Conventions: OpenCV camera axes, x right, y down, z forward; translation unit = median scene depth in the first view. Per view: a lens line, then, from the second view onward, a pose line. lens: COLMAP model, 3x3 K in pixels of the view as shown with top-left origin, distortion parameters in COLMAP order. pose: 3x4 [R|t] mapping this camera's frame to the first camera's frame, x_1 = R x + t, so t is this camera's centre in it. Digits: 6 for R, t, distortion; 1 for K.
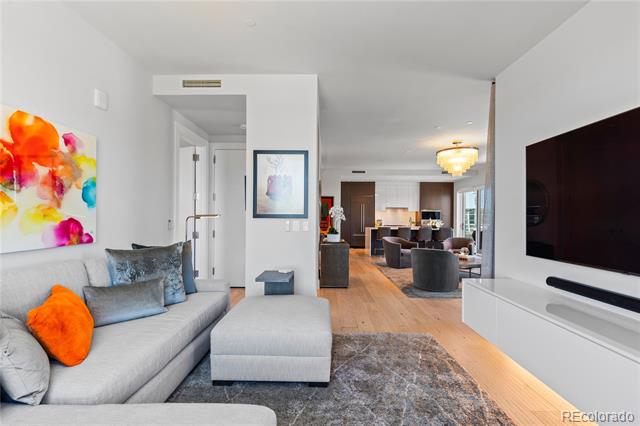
lens RADIAL K [[289.9, 0, 317.5], [0, 289.9, 216.2], [0, 0, 1]] dist [0.005153, -0.002520]
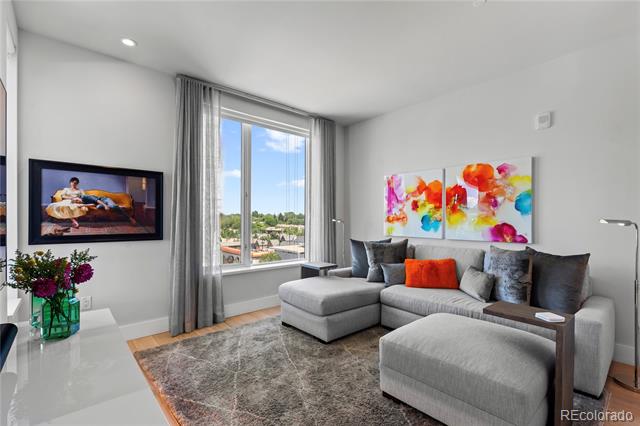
lens RADIAL K [[289.9, 0, 319.5], [0, 289.9, 217.0], [0, 0, 1]] dist [0.005153, -0.002520]
pose [[-0.741118, -0.022897, -0.670984, 0.778197], [-0.012405, 0.999715, -0.020412, 0.016750], [0.671260, -0.006804, -0.741191, 1.445699]]
